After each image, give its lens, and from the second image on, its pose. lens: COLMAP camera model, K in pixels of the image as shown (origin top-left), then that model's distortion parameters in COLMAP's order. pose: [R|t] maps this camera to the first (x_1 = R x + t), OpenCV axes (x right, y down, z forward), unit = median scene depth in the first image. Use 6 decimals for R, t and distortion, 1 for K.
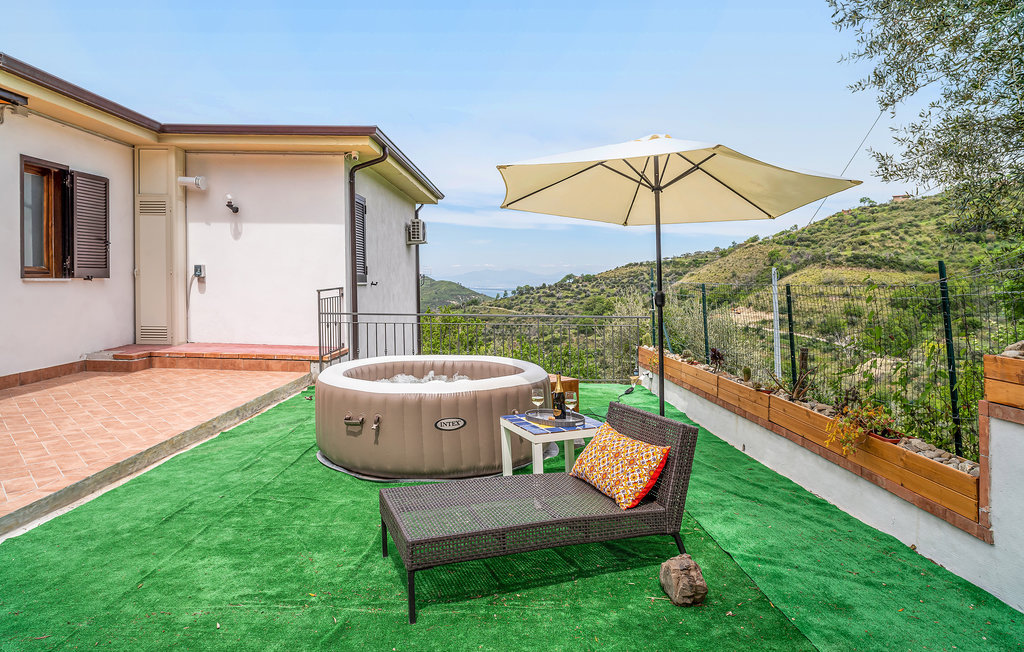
lens RADIAL K [[583.4, 0, 513.5], [0, 583.4, 297.7], [0, 0, 1]] dist [-0.001692, 0.000867]
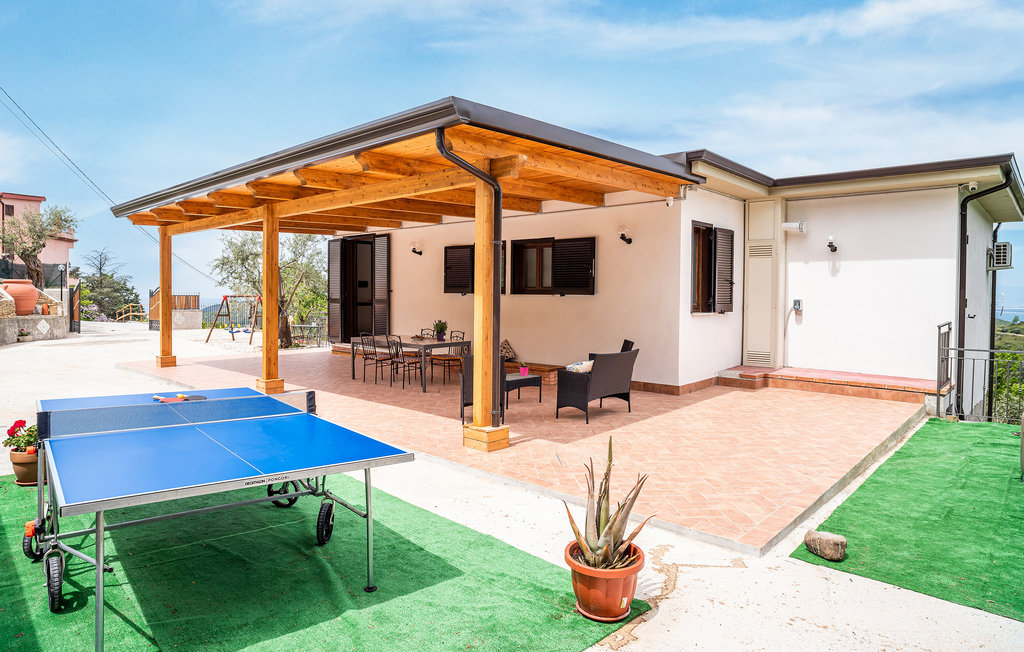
lens RADIAL K [[595.7, 0, 511.5], [0, 595.7, 351.3], [0, 0, 1]] dist [-0.031198, 0.004250]
pose [[0.761717, 0.048846, -0.646066, -0.223955], [-0.009116, 0.997863, 0.064695, -0.026175], [0.647846, -0.043390, 0.760535, -0.258730]]
